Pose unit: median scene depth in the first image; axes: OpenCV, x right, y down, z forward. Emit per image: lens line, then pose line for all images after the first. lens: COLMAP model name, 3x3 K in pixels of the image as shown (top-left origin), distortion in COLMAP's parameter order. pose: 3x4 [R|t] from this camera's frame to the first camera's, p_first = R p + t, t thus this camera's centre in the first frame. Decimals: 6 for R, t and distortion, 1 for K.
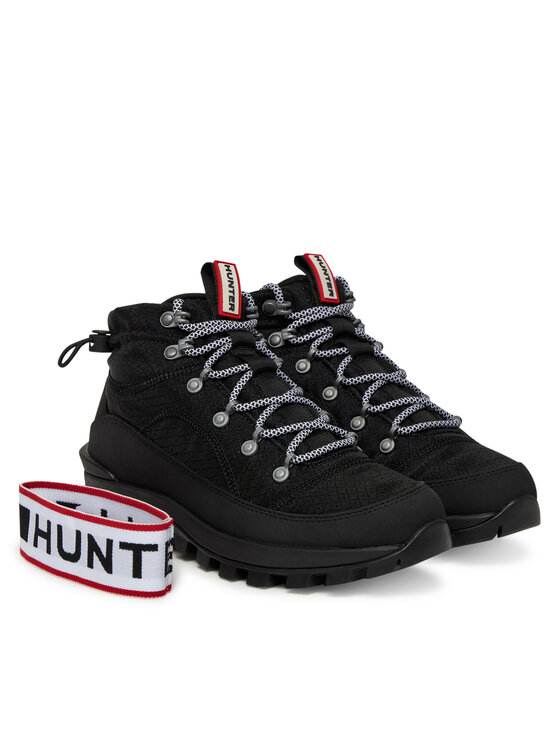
lens RADIAL K [[1870.8, 0, 281.6], [0, 1870.8, 370.1], [0, 0, 1]] dist [0.048378, 0.000000]
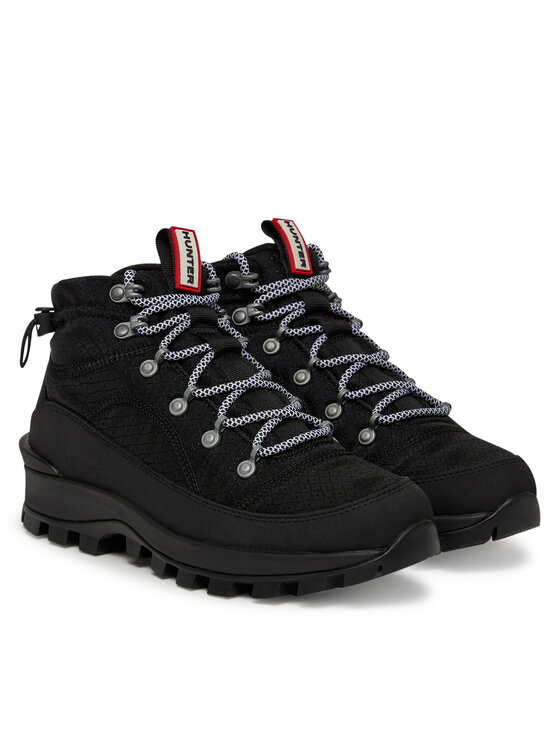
lens RADIAL K [[1870.8, 0, 278.3], [0, 1870.8, 375.7], [0, 0, 1]] dist [0.048378, 0.000000]
pose [[0.999997, -0.000572, -0.002375, 0.016798], [0.000579, 0.999995, 0.003082, 0.009057], [0.002373, -0.003084, 0.999992, 0.118210]]
